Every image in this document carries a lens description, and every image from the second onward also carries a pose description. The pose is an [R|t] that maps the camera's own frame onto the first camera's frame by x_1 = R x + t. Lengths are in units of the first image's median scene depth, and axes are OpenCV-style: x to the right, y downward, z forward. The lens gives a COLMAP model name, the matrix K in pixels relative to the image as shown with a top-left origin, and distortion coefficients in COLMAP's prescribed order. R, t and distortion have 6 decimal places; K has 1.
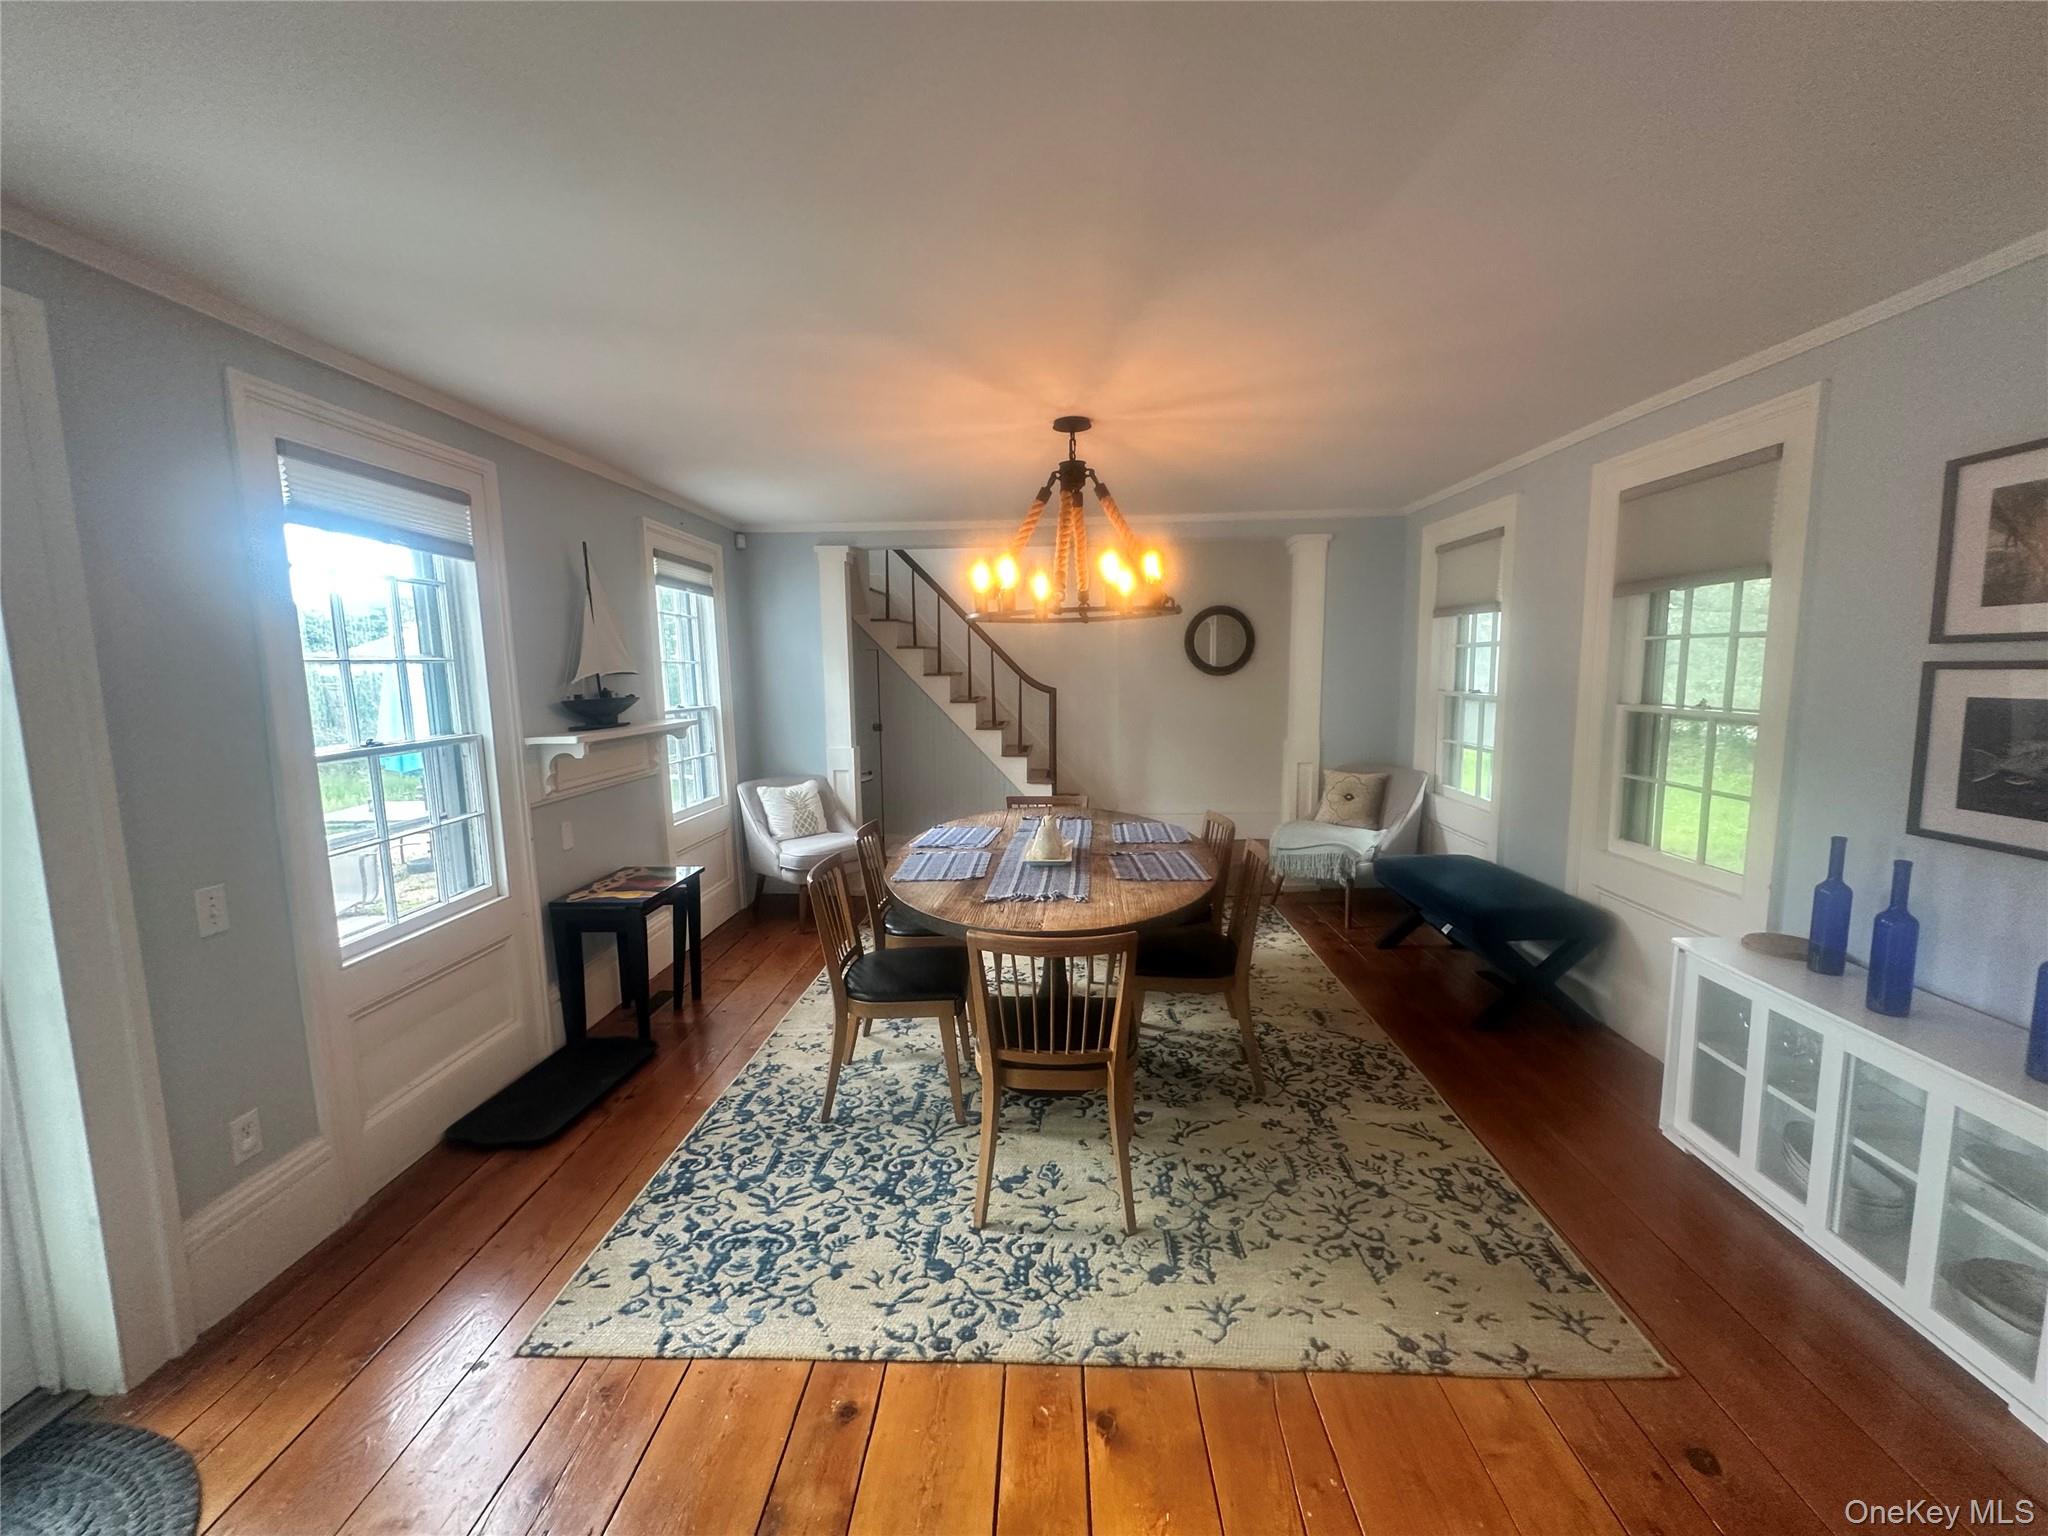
lens RADIAL K [[821.8, 0, 1024.6], [0, 821.8, 763.9], [0, 0, 1]] dist [0.000032, 0.000060]
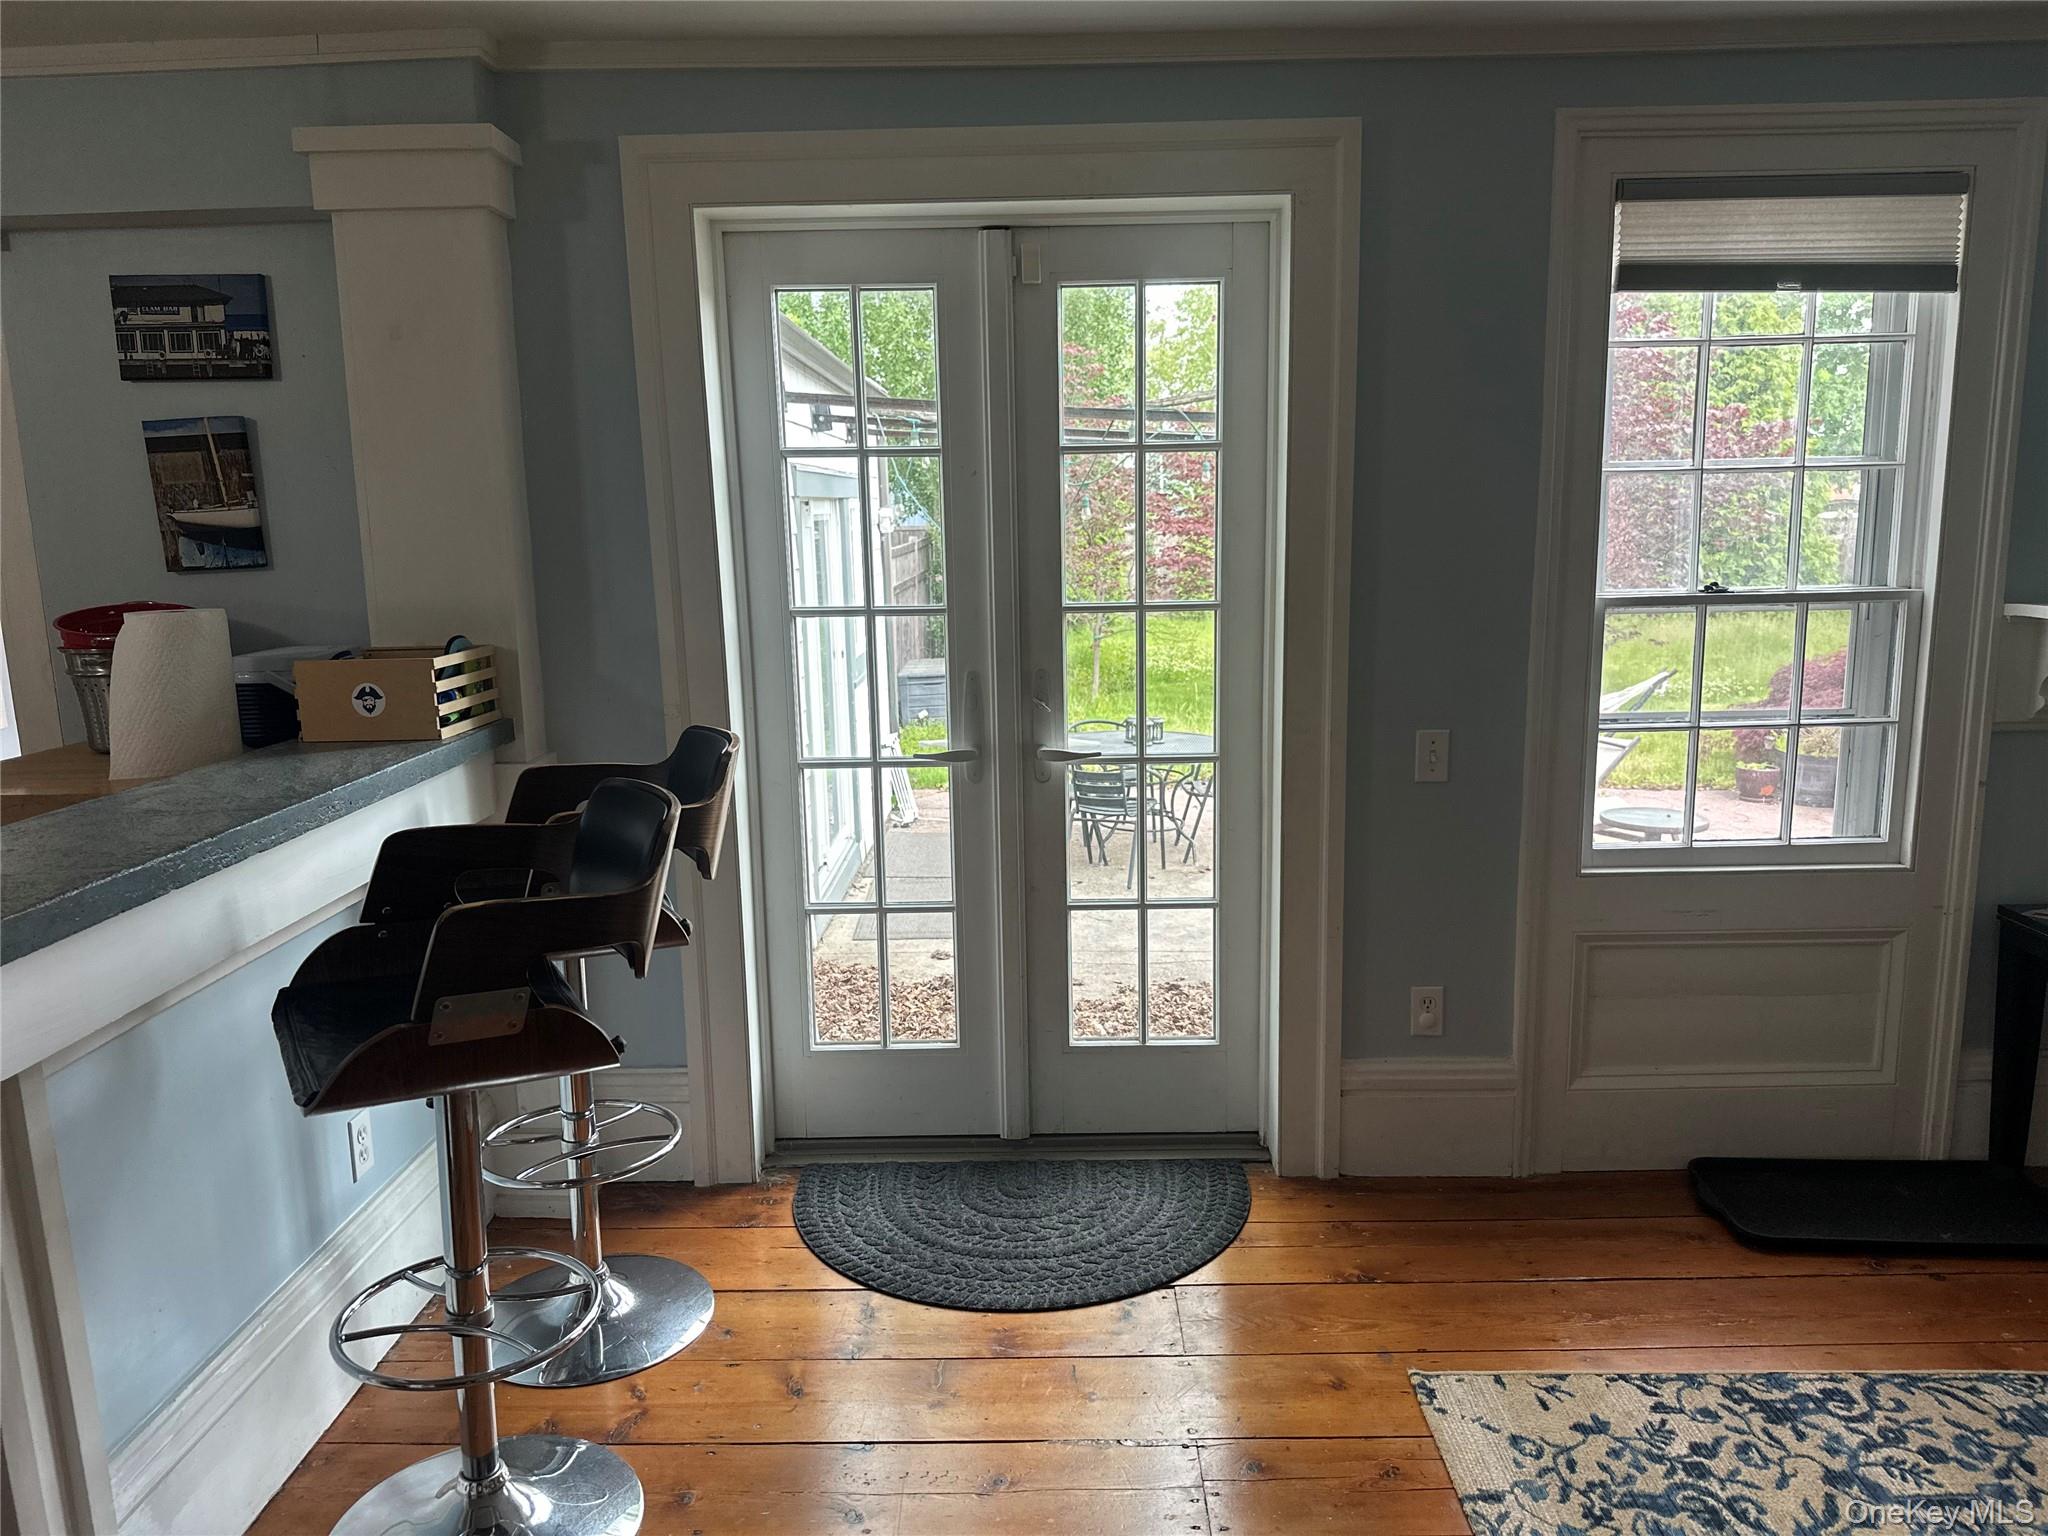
lens RADIAL K [[1453.5, 0, 1023.6], [0, 1453.5, 776.2], [0, 0, 1]] dist [-0.002388, -0.002530]
pose [[0.012911, 0.191531, -0.981402, 0.498499], [-0.100354, 0.976776, 0.189308, -0.049319], [0.994868, 0.096044, 0.031832, 0.432217]]
